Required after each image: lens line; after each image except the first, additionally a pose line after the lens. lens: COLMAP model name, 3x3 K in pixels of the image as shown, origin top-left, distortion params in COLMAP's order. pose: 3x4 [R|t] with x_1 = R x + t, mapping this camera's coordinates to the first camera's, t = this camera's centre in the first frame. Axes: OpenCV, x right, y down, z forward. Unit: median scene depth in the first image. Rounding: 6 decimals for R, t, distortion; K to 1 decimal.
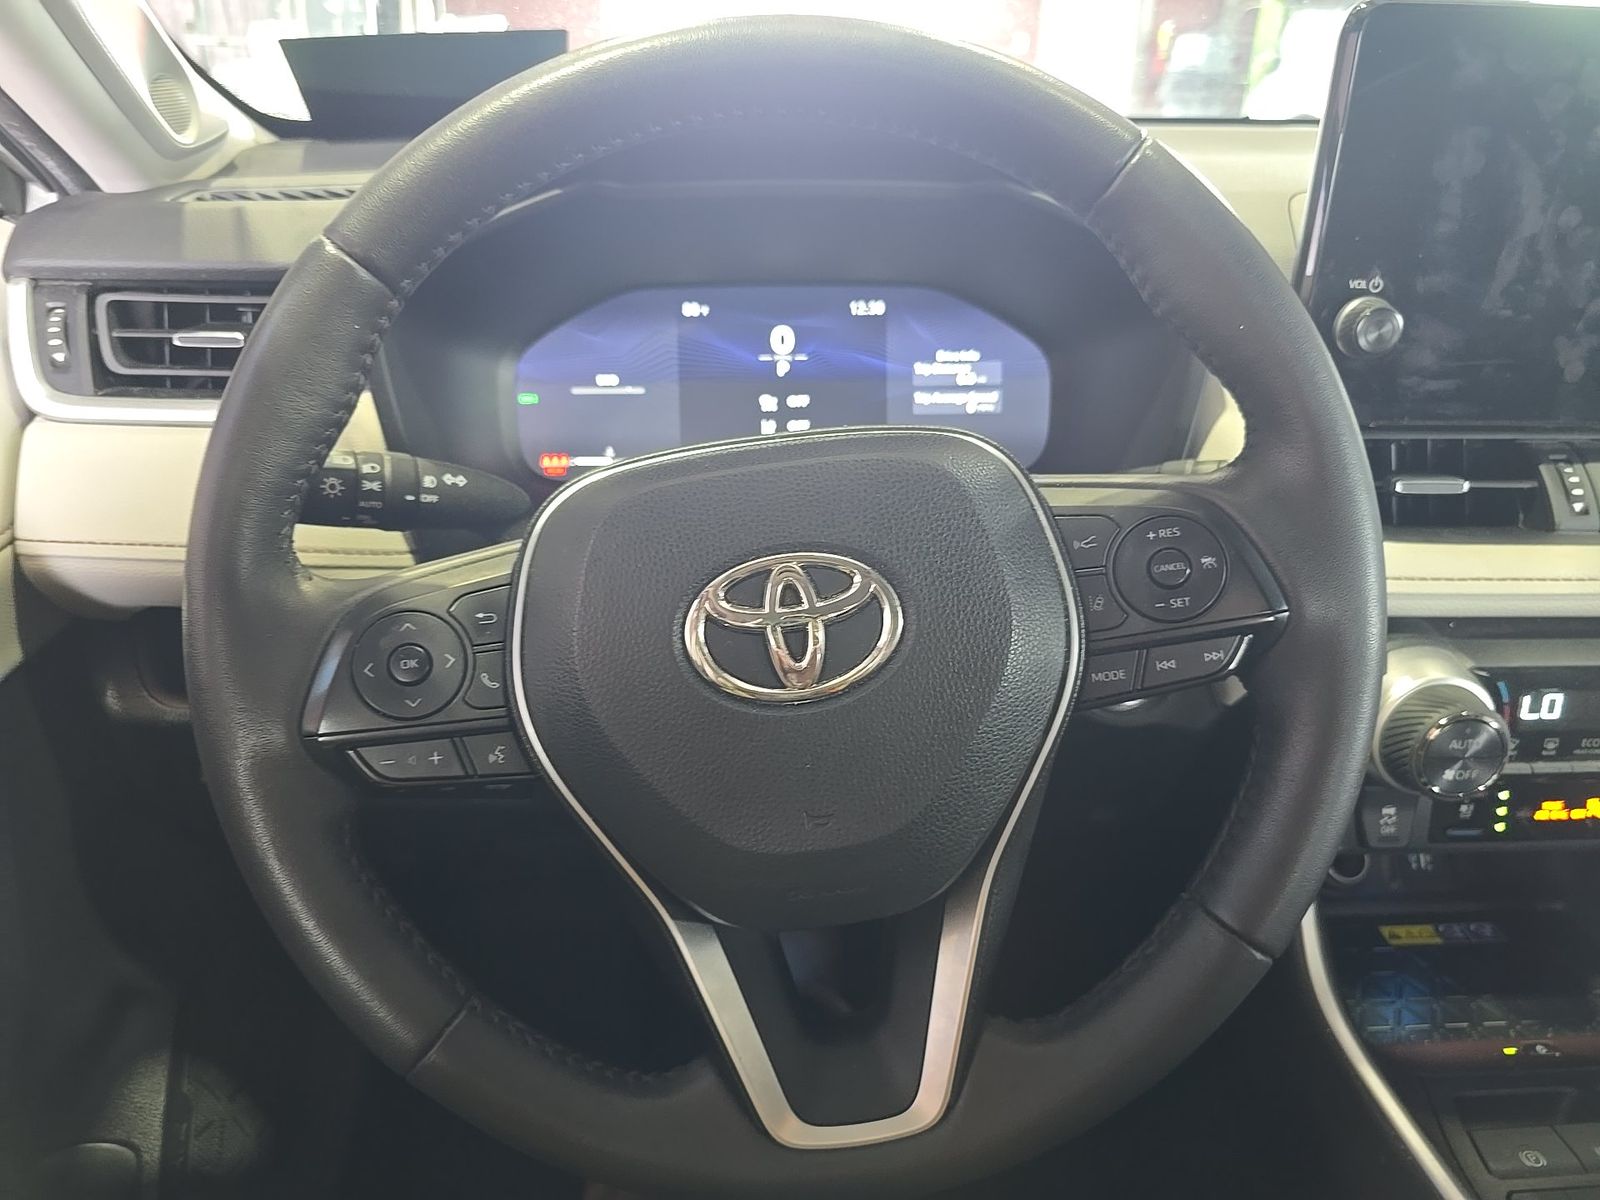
lens RADIAL K [[1079.5, 0, 797.4], [0, 1079.5, 592.4], [0, 0, 1]] dist [0.032445, -0.035723]
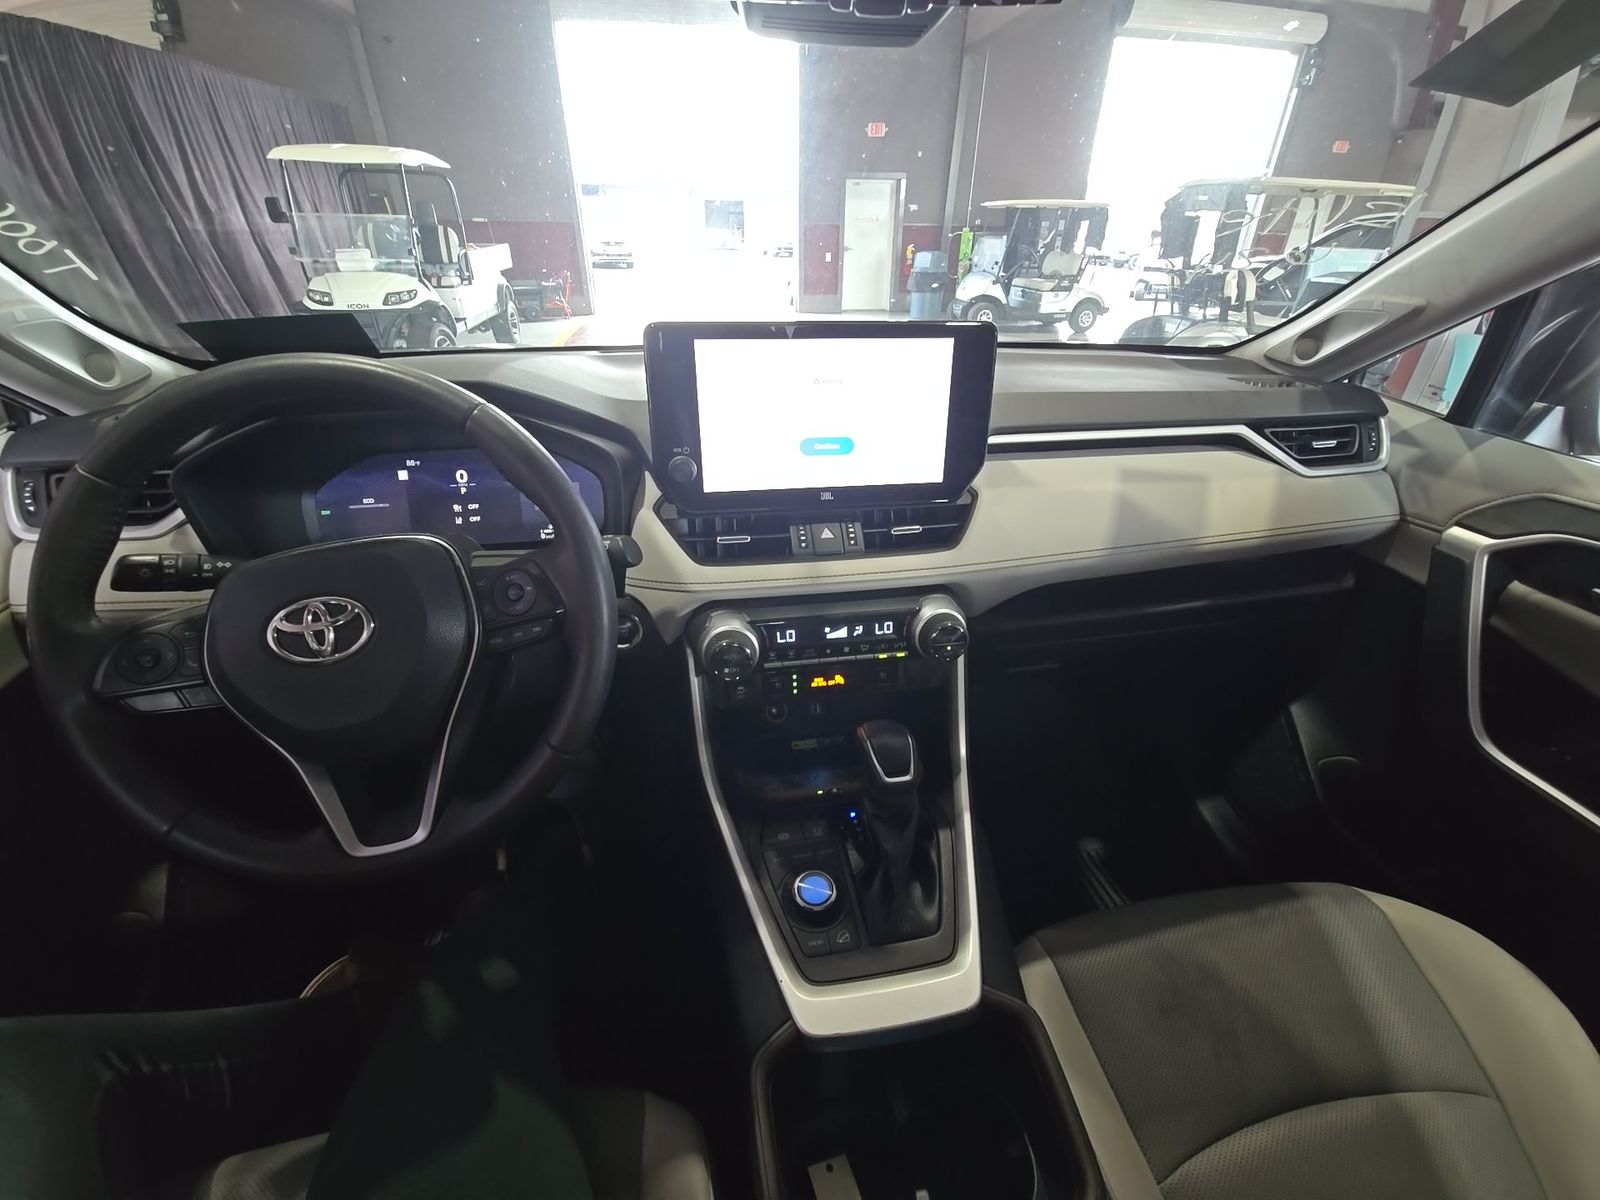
lens RADIAL K [[635.2, 0, 802.1], [0, 635.2, 598.6], [0, 0, 1]] dist [0.000845, -0.001558]
pose [[0.992129, -0.063168, 0.108119, 0.548649], [0.059927, 0.997658, 0.032973, -0.012060], [-0.109949, -0.026235, 0.993591, -0.274768]]
